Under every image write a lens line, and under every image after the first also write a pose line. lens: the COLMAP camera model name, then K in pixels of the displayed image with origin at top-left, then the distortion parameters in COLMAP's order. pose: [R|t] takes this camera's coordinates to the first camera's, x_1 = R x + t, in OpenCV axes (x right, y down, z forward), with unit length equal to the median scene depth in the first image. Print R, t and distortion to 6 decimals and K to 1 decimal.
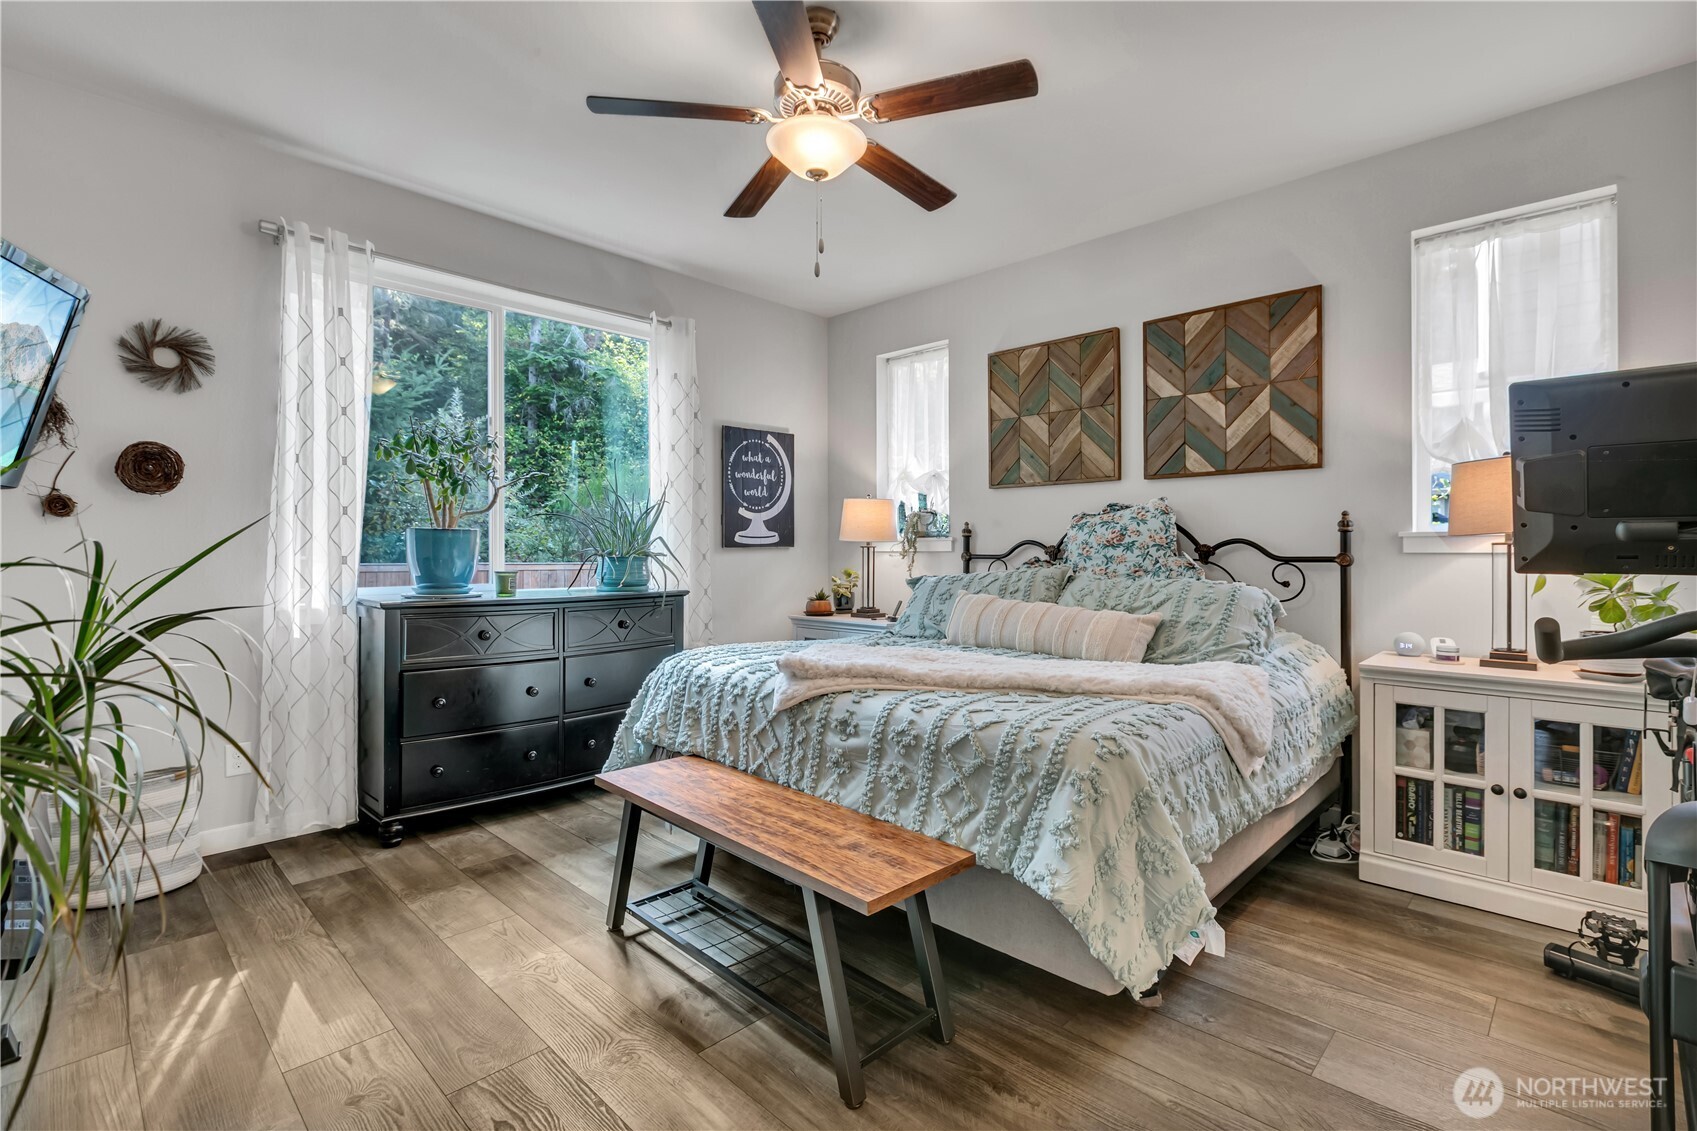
lens RADIAL K [[775.2, 0, 847.7], [0, 775.2, 545.3], [0, 0, 1]] dist [-0.000538, -0.000201]
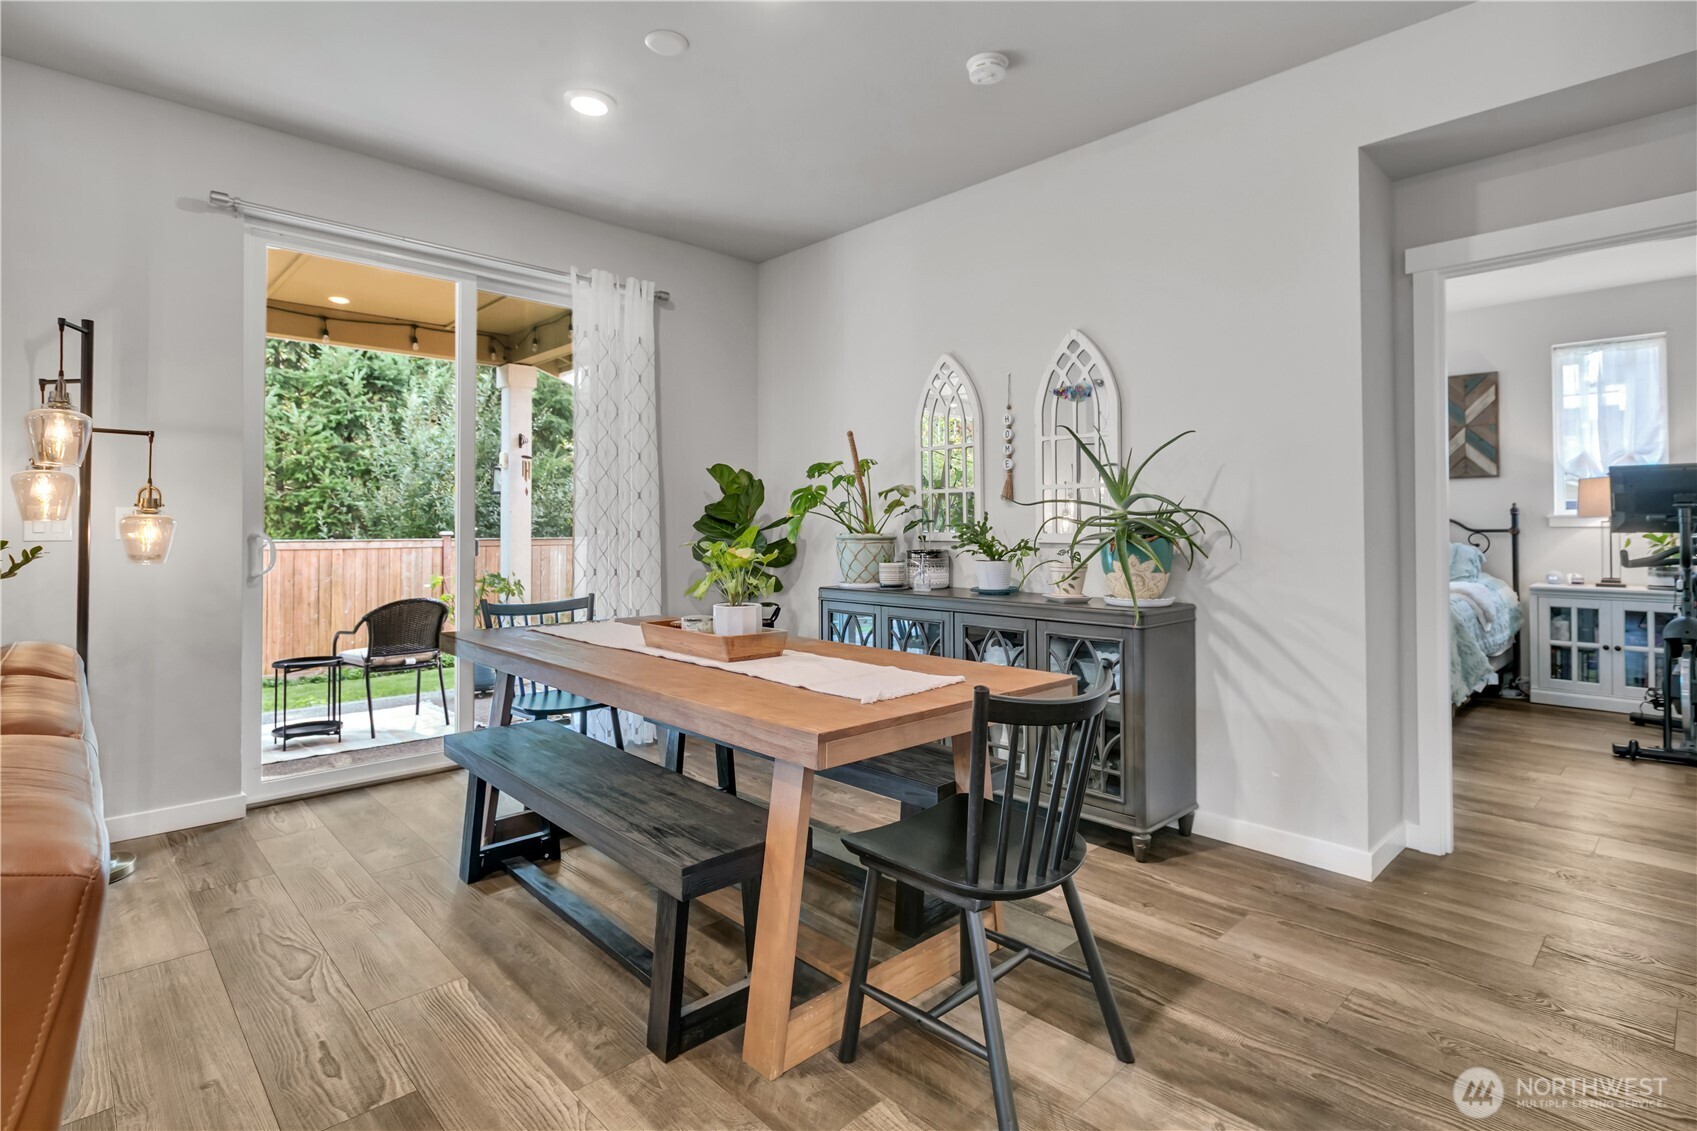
lens RADIAL K [[834.1, 0, 866.5], [0, 834.1, 506.8], [0, 0, 1]] dist [-0.001533, -0.000374]
pose [[0.999661, -0.001467, -0.025981, -0.891666], [0.001043, 0.999866, -0.016341, -0.006694], [0.026001, 0.016308, 0.999529, -1.059954]]
